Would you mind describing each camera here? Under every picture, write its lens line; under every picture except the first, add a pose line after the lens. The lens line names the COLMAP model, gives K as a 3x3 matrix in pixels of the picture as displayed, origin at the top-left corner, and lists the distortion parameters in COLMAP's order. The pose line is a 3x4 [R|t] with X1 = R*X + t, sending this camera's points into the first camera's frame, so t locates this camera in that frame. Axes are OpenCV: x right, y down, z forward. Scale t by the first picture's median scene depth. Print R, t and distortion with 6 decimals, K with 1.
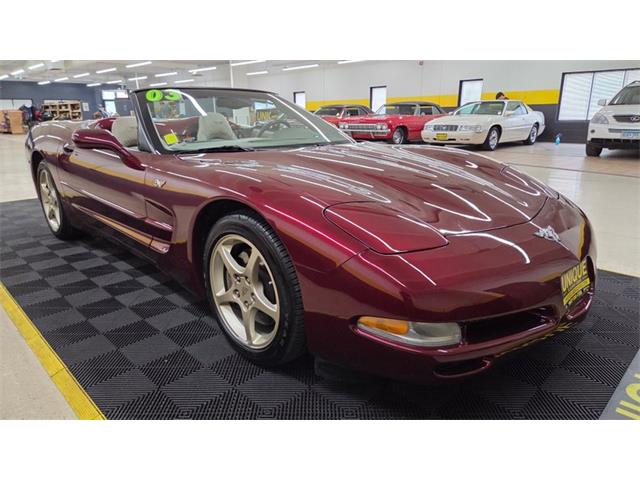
lens RADIAL K [[428.0, 0, 306.3], [0, 428.0, 239.9], [0, 0, 1]] dist [0.071204, -0.064789]
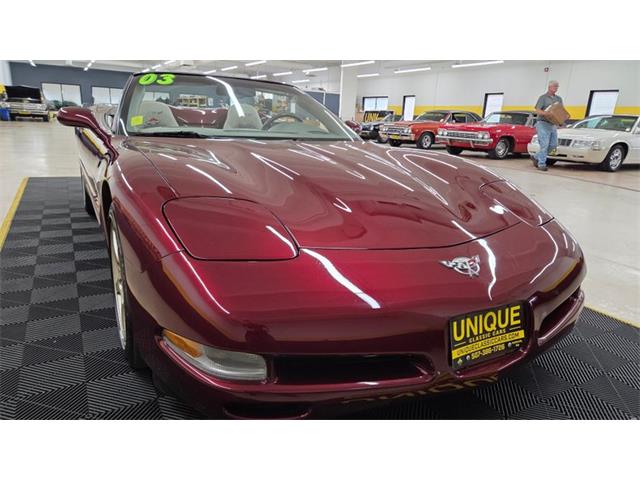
lens RADIAL K [[428.0, 0, 306.3], [0, 428.0, 239.9], [0, 0, 1]] dist [0.071204, -0.064789]
pose [[0.966677, 0.123362, -0.224316, 0.054070], [-0.124594, 0.992170, 0.008714, -0.003533], [0.223634, 0.019525, 0.974478, 0.021653]]
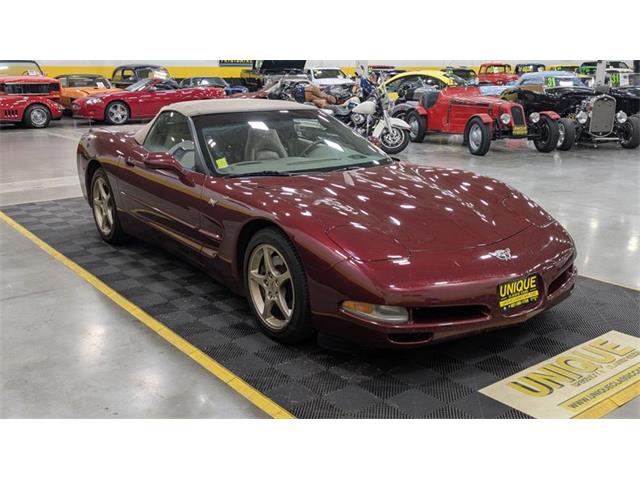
lens RADIAL K [[619.9, 0, 308.2], [0, 619.9, 240.3], [0, 0, 1]] dist [0.006989, -0.009957]
pose [[0.990770, 0.043347, -0.128440, 0.025827], [-0.047999, 0.998291, -0.033349, 0.004175], [0.126775, 0.039206, 0.991156, -0.112440]]
